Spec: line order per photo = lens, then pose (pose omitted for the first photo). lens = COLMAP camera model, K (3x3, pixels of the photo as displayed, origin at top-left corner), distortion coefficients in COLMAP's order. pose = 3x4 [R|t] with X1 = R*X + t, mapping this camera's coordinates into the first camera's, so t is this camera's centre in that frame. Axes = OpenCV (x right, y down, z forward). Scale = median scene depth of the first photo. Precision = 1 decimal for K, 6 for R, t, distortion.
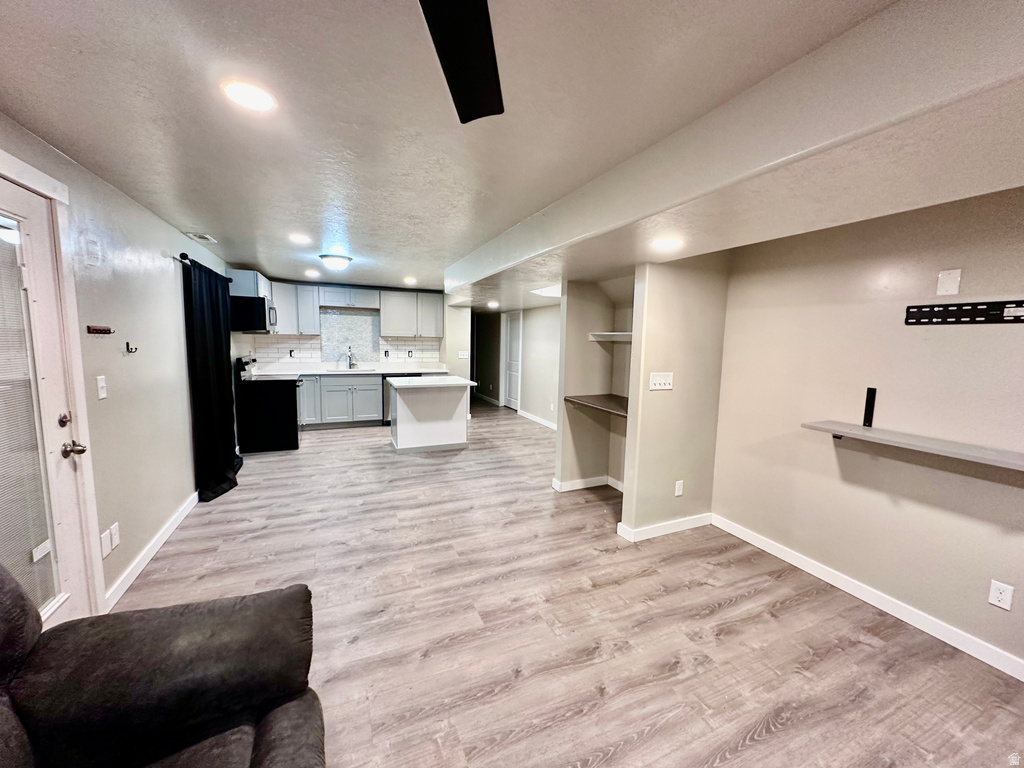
lens RADIAL K [[409.2, 0, 515.5], [0, 409.2, 380.9], [0, 0, 1]] dist [-0.004346, 0.000998]
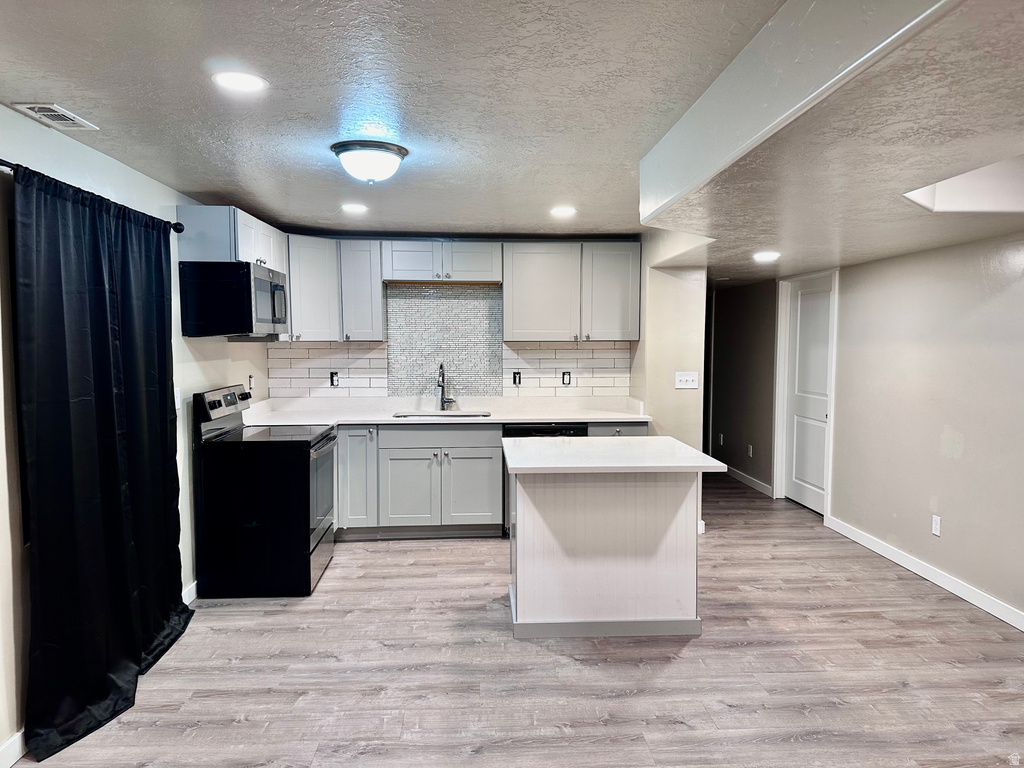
lens RADIAL K [[715.8, 0, 509.2], [0, 715.8, 387.1], [0, 0, 1]] dist [0.055759, -0.063317]
pose [[0.933698, 0.003180, -0.358048, -0.033487], [-0.017312, 0.999192, -0.036271, -0.026838], [0.357644, 0.040064, 0.932998, 0.241258]]
